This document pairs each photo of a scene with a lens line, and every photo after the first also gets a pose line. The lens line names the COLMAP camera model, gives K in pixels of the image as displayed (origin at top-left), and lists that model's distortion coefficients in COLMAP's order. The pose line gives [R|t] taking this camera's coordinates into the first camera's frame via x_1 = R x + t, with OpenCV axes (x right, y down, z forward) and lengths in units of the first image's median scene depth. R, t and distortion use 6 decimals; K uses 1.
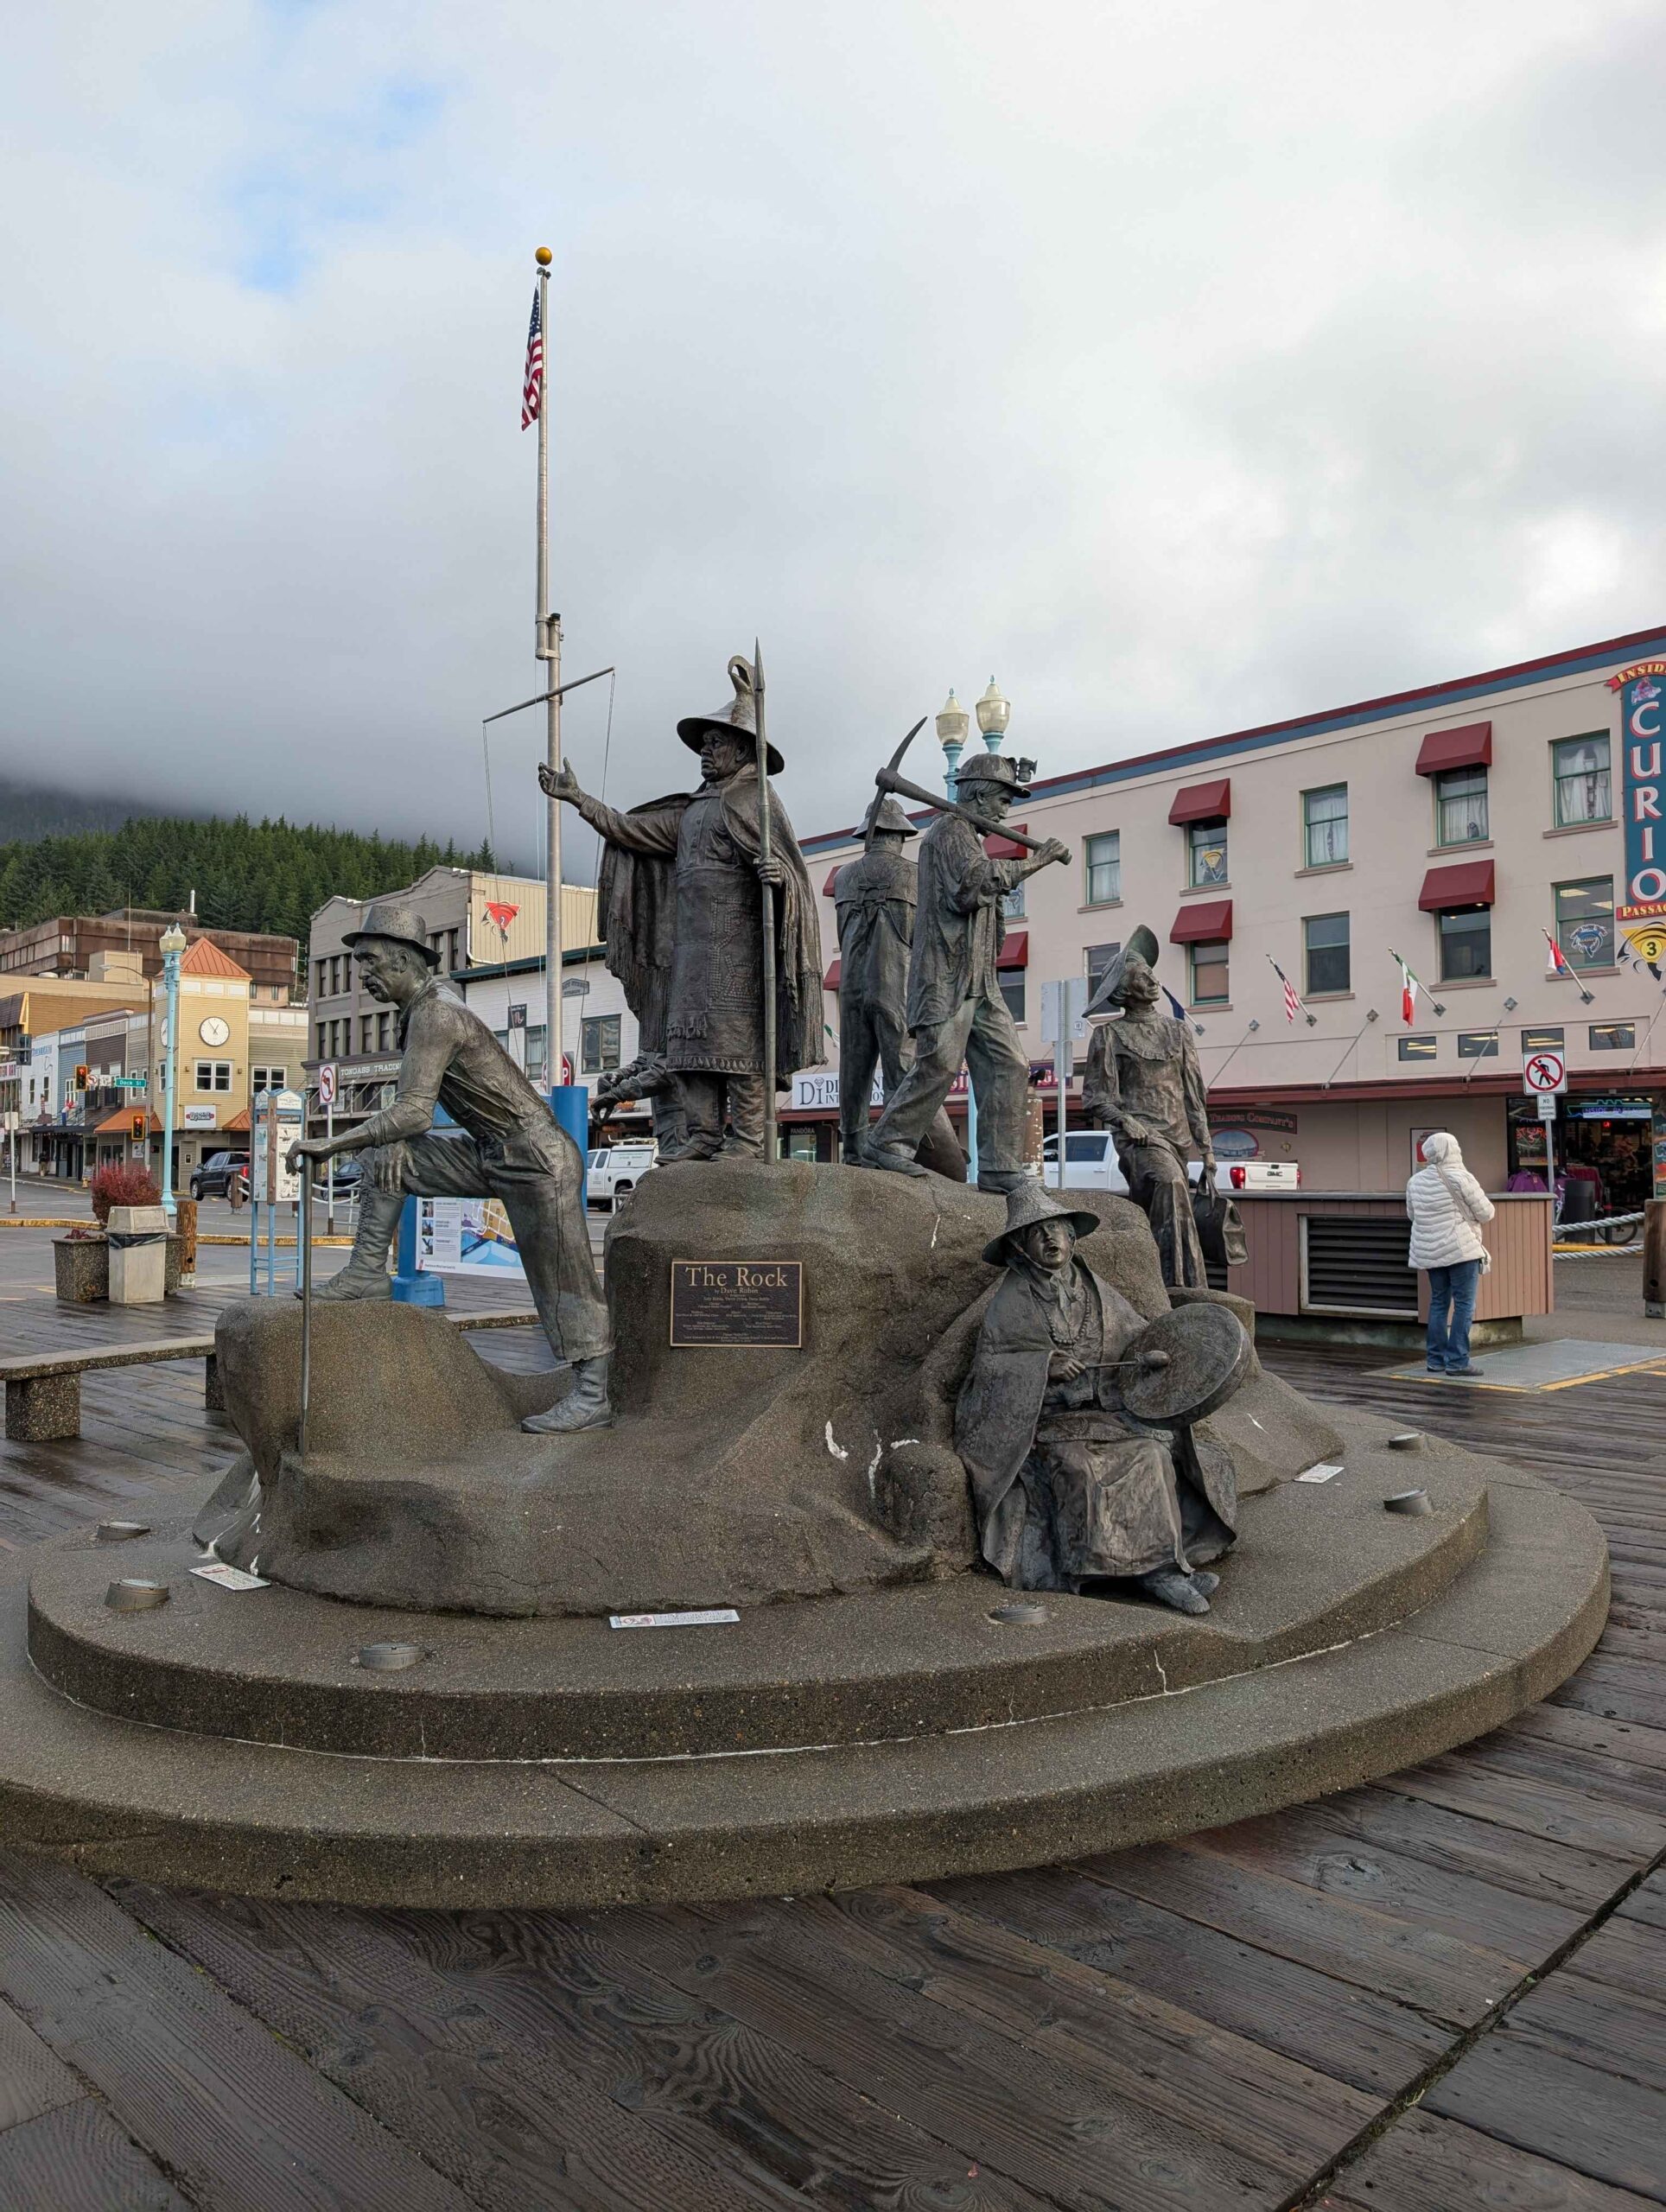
lens RADIAL K [[1607.1, 0, 815.2], [0, 1607.1, 1107.7], [0, 0, 1]] dist [0.006869, 0.004446]
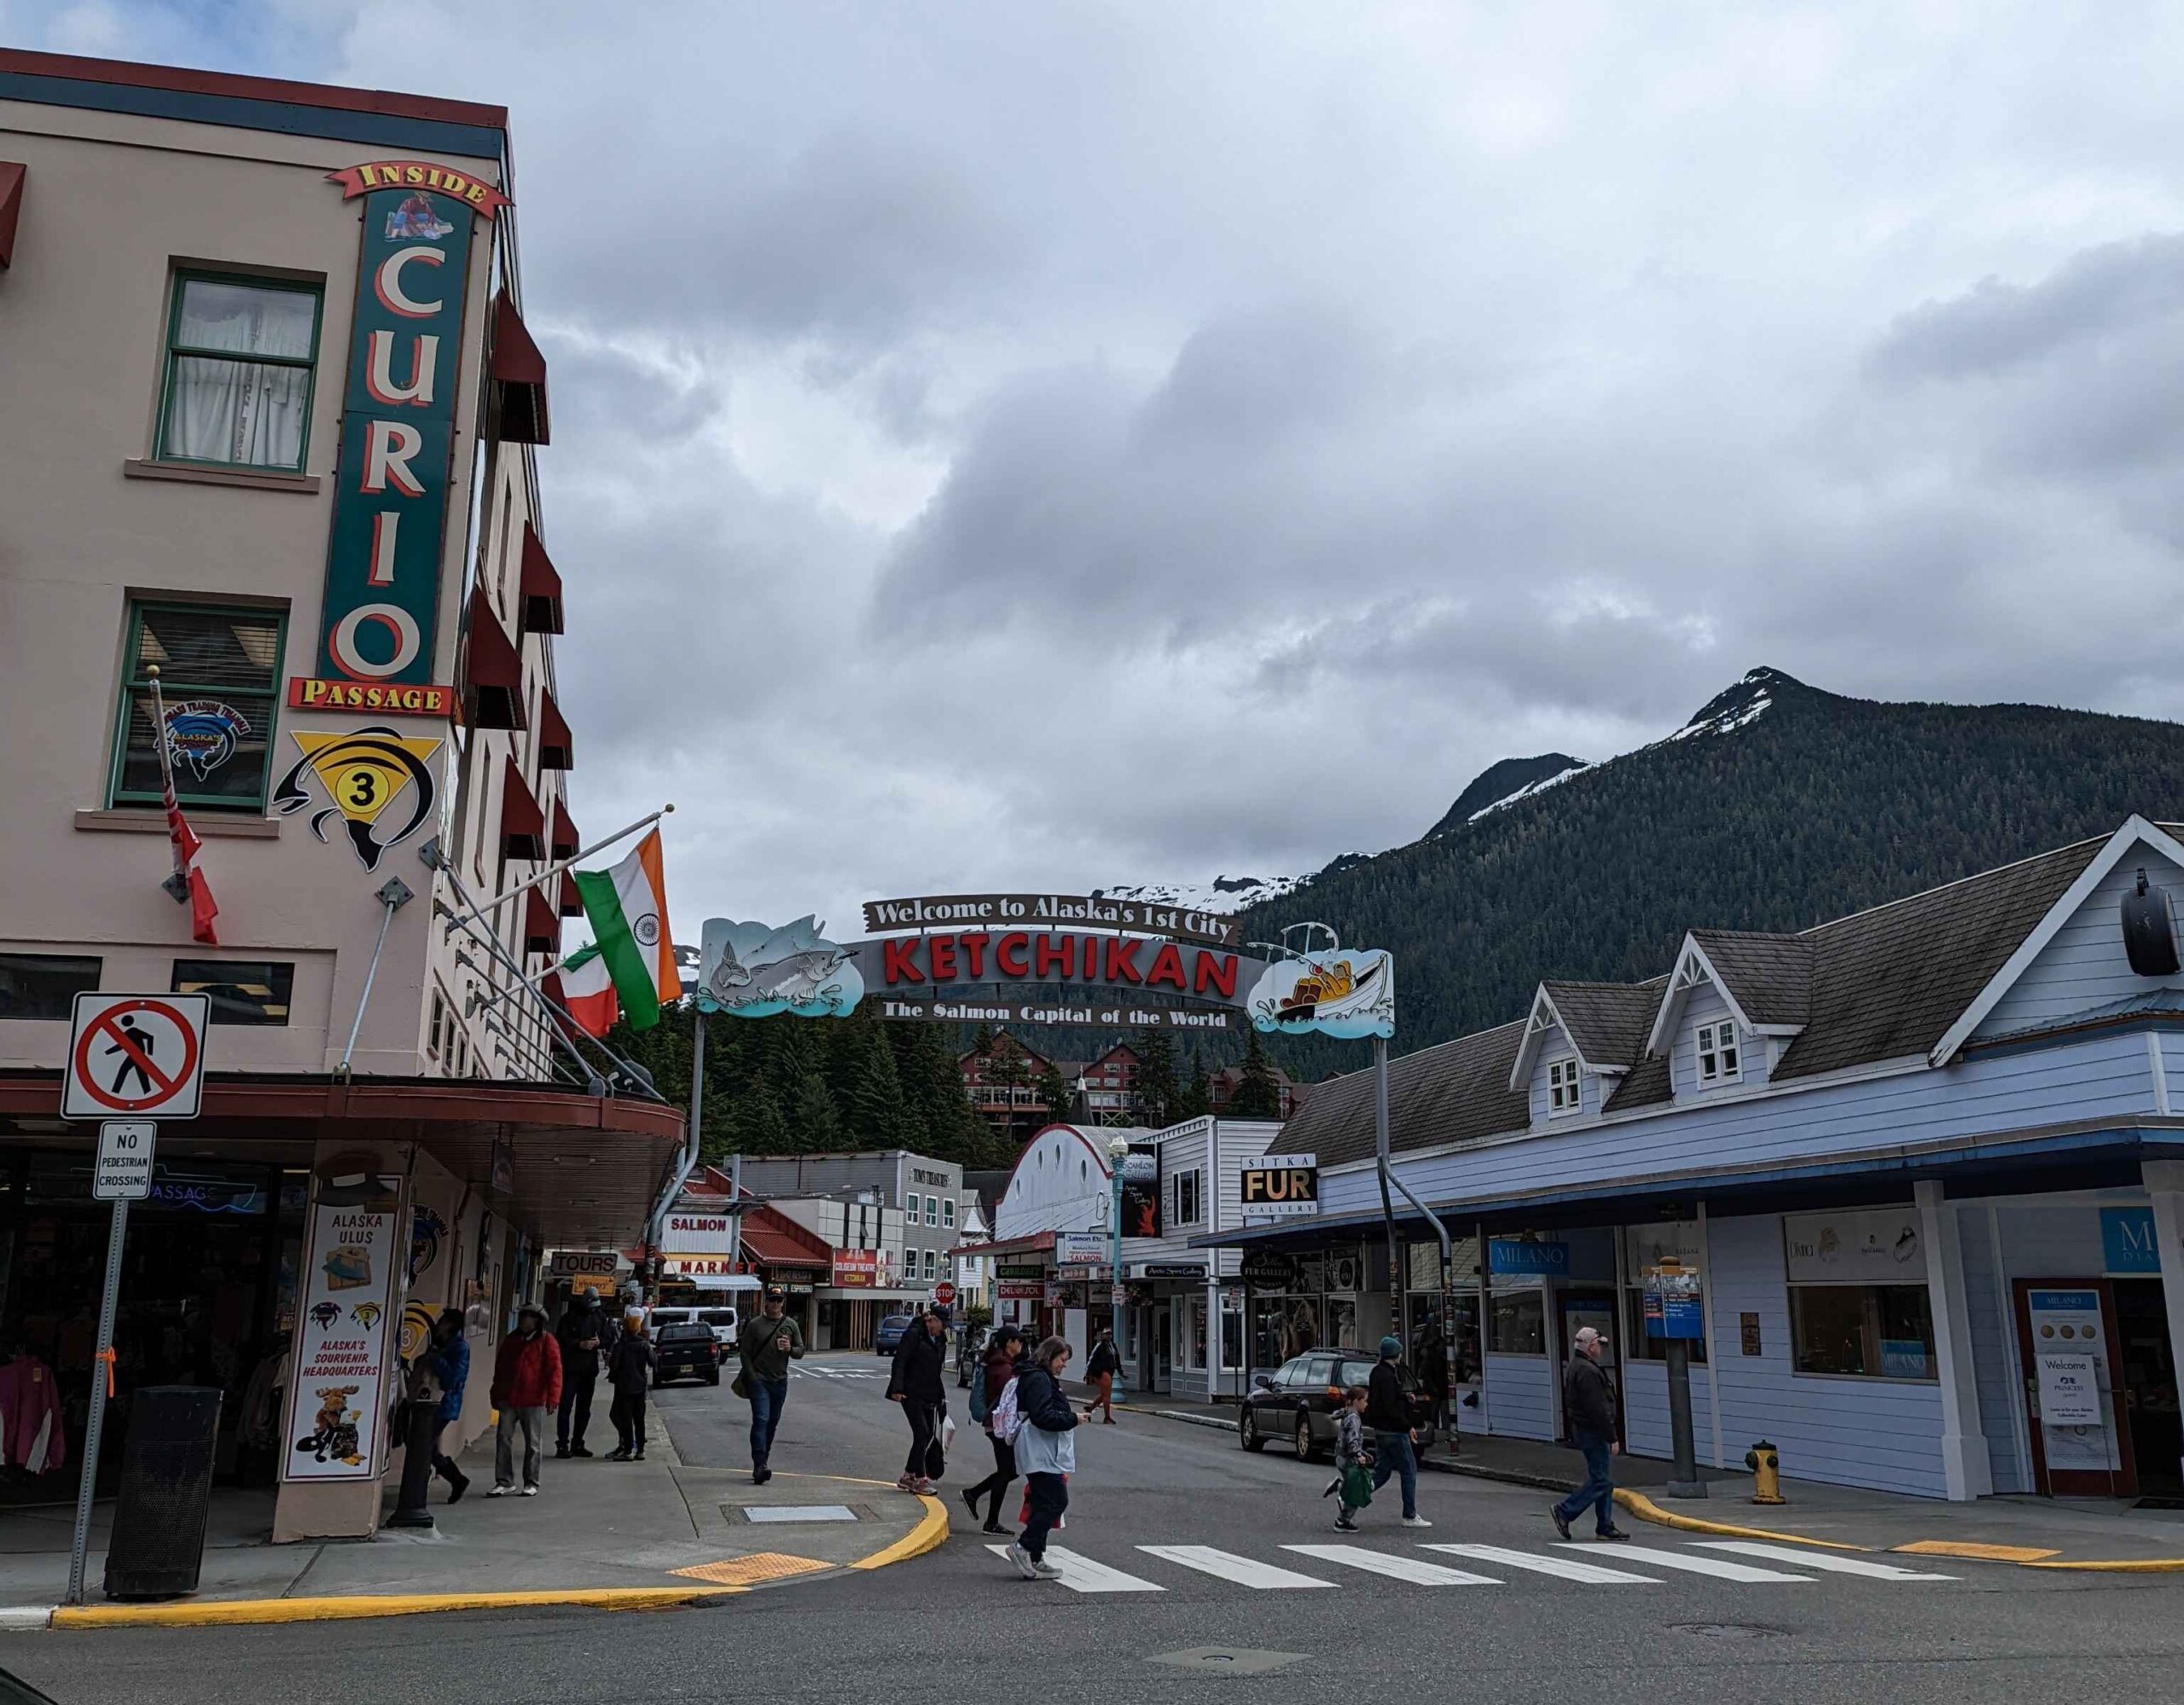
lens RADIAL K [[2044.2, 0, 1115.7], [0, 2044.2, 751.1], [0, 0, 1]] dist [0.074289, 0.000000]
pose [[0.477357, 0.233967, 0.846989, 0.157319], [-0.039177, 0.968609, -0.245483, 0.014301], [-0.877836, 0.084001, 0.471538, 0.569844]]
